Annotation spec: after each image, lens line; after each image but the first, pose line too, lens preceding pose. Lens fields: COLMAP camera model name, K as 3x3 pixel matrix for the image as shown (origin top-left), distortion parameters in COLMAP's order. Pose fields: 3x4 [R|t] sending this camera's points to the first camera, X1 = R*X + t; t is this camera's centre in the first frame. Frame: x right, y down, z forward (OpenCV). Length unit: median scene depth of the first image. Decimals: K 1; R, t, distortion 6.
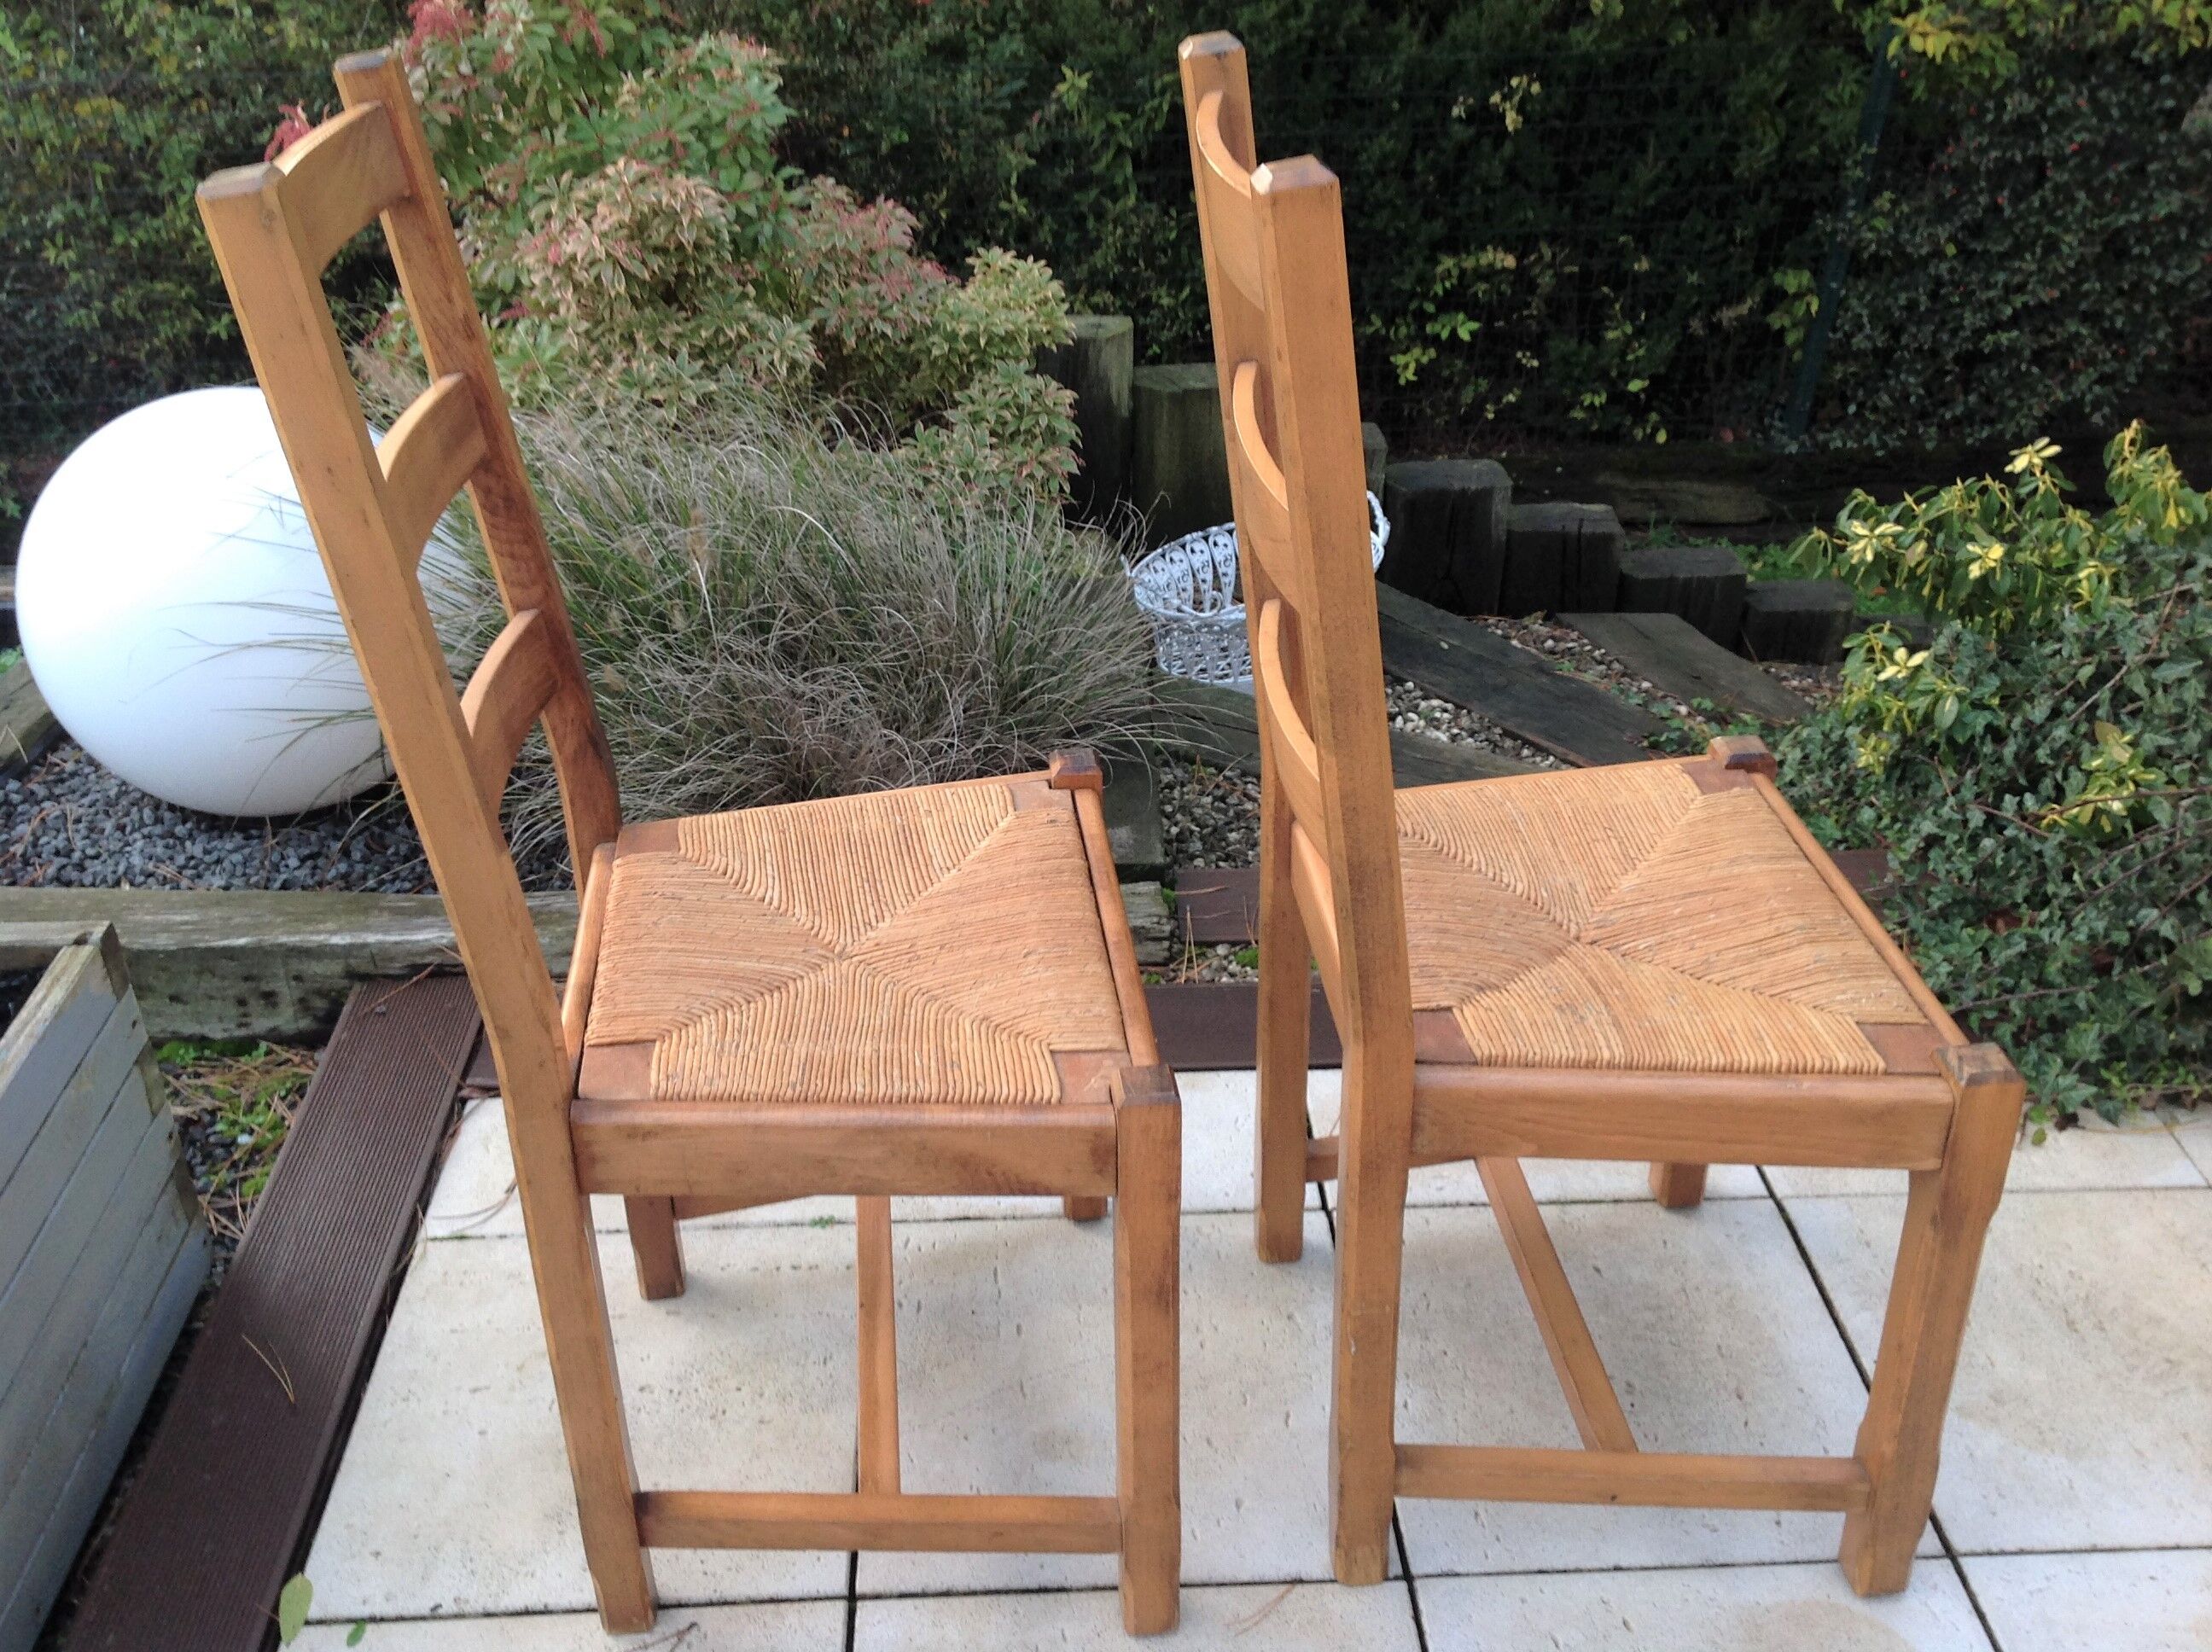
lens RADIAL K [[2160.4, 0, 1111.5], [0, 2160.4, 795.0], [0, 0, 1]] dist [0.136186, -0.327958]
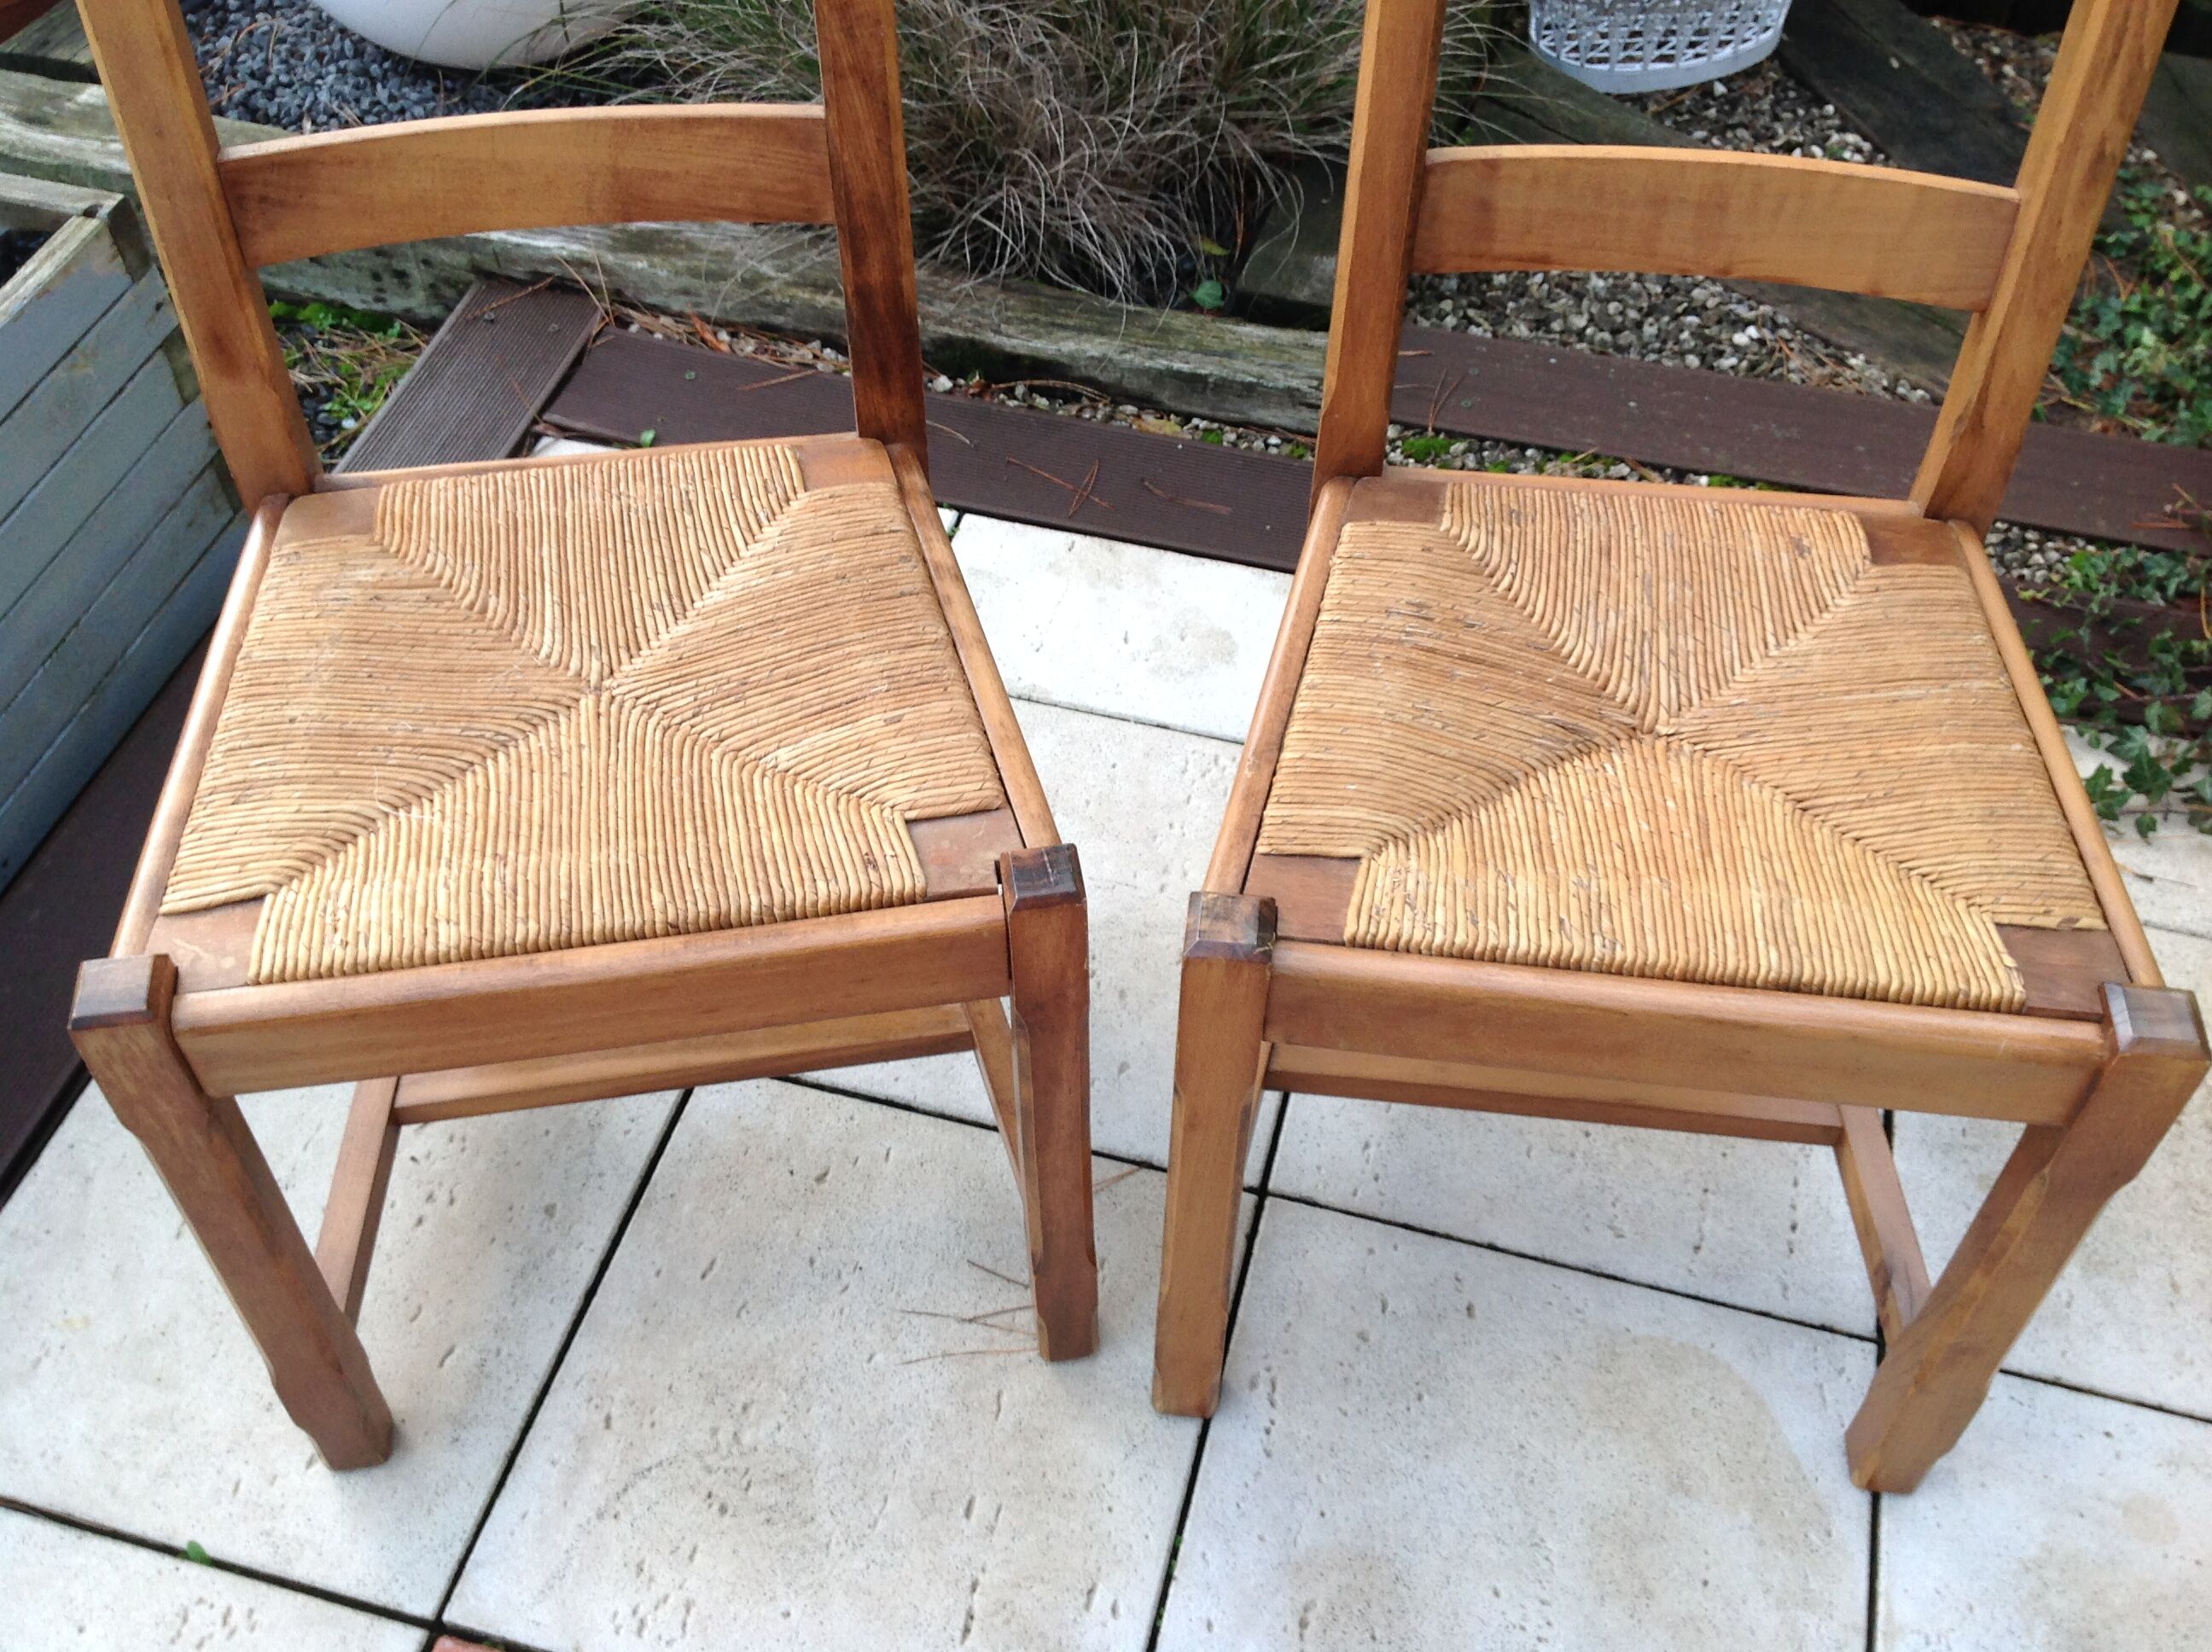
lens RADIAL K [[2160.1, 0, 1106.3], [0, 2160.1, 846.7], [0, 0, 1]] dist [0.111944, -0.267412]
pose [[0.950076, 0.239676, -0.199779, 0.138218], [-0.156351, 0.919787, 0.359924, -0.061380], [0.270020, -0.310719, 0.911341, 0.117307]]
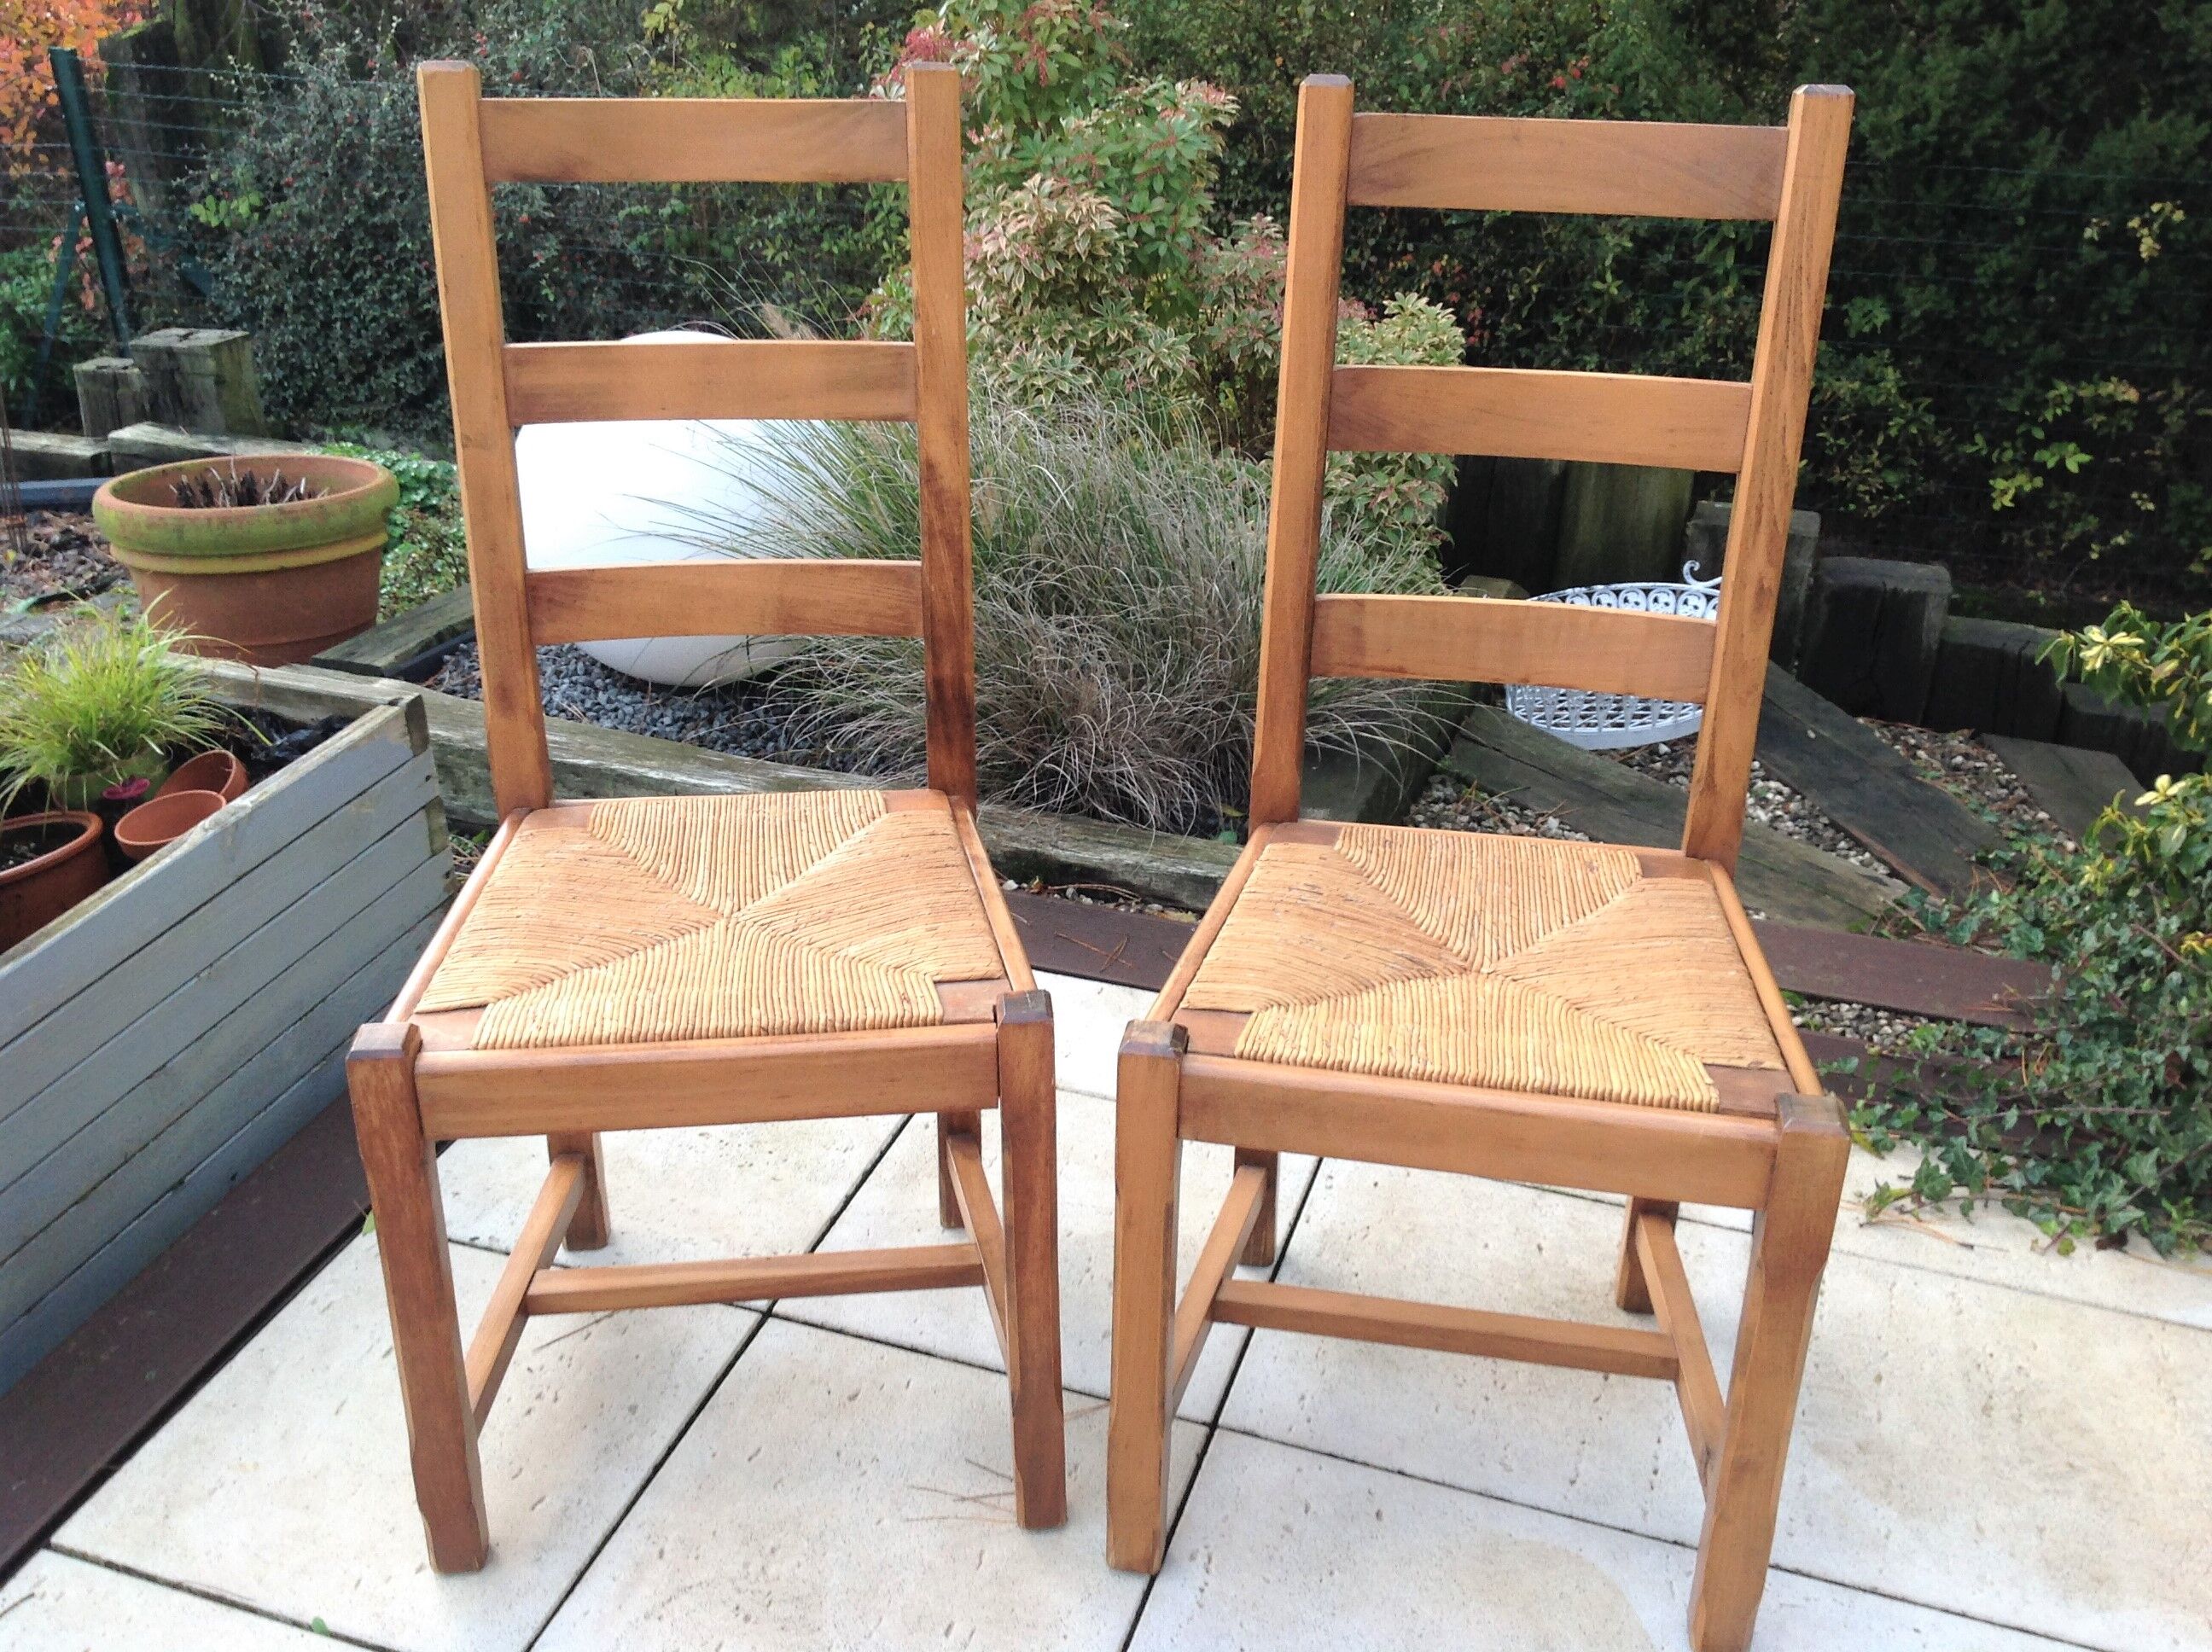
lens RADIAL K [[2181.0, 0, 1093.9], [0, 2181.0, 817.1], [0, 0, 1]] dist [0.124156, -0.296809]
pose [[0.925574, 0.175005, -0.335687, 0.251070], [-0.186396, 0.982473, -0.001744, 0.039408], [0.329498, 0.064185, 0.941972, -0.064227]]
